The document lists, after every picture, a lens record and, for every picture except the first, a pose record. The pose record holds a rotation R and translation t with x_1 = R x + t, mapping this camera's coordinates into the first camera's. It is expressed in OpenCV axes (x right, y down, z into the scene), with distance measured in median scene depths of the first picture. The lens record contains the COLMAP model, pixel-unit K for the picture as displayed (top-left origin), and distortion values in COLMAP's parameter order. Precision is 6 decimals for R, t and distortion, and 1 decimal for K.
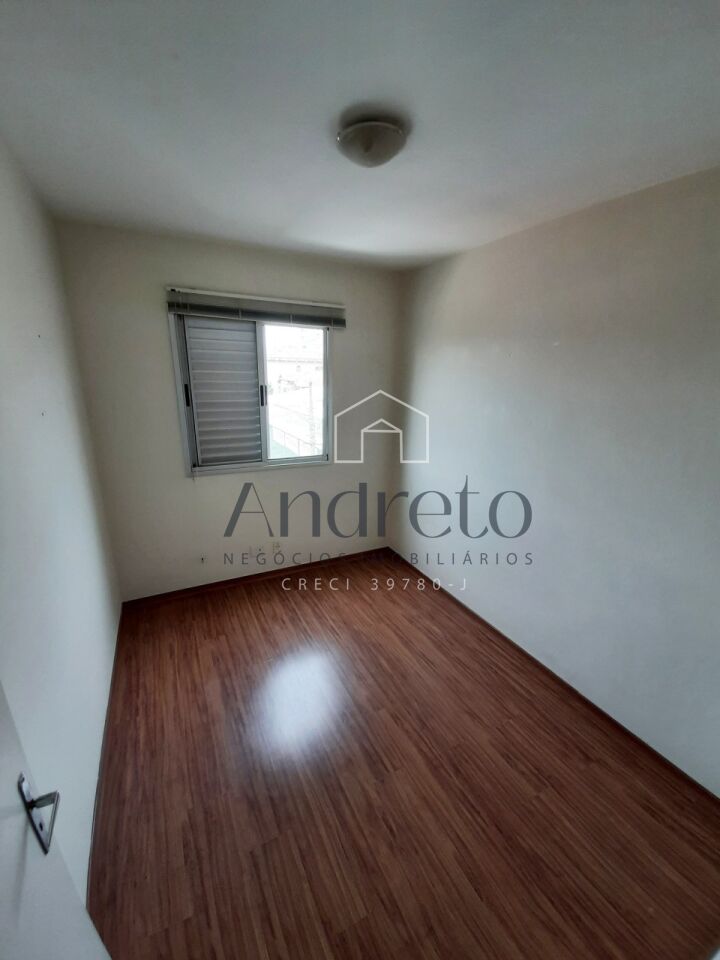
lens RADIAL K [[376.1, 0, 350.7], [0, 376.1, 481.9], [0, 0, 1]] dist [0.000816, -0.012671]
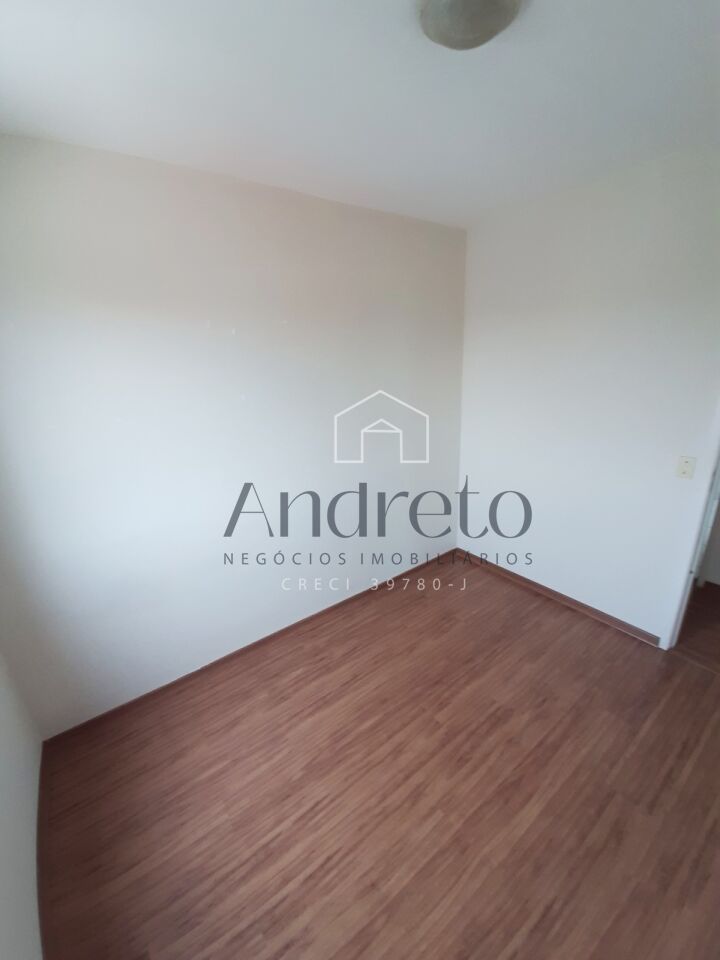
lens RADIAL K [[342.8, 0, 357.3], [0, 342.8, 476.6], [0, 0, 1]] dist [0.014902, -0.012330]
pose [[-0.128558, -0.318889, 0.939033, -0.460516], [0.322290, 0.882057, 0.343664, -0.269025], [-0.937871, 0.346821, -0.010621, 0.883339]]
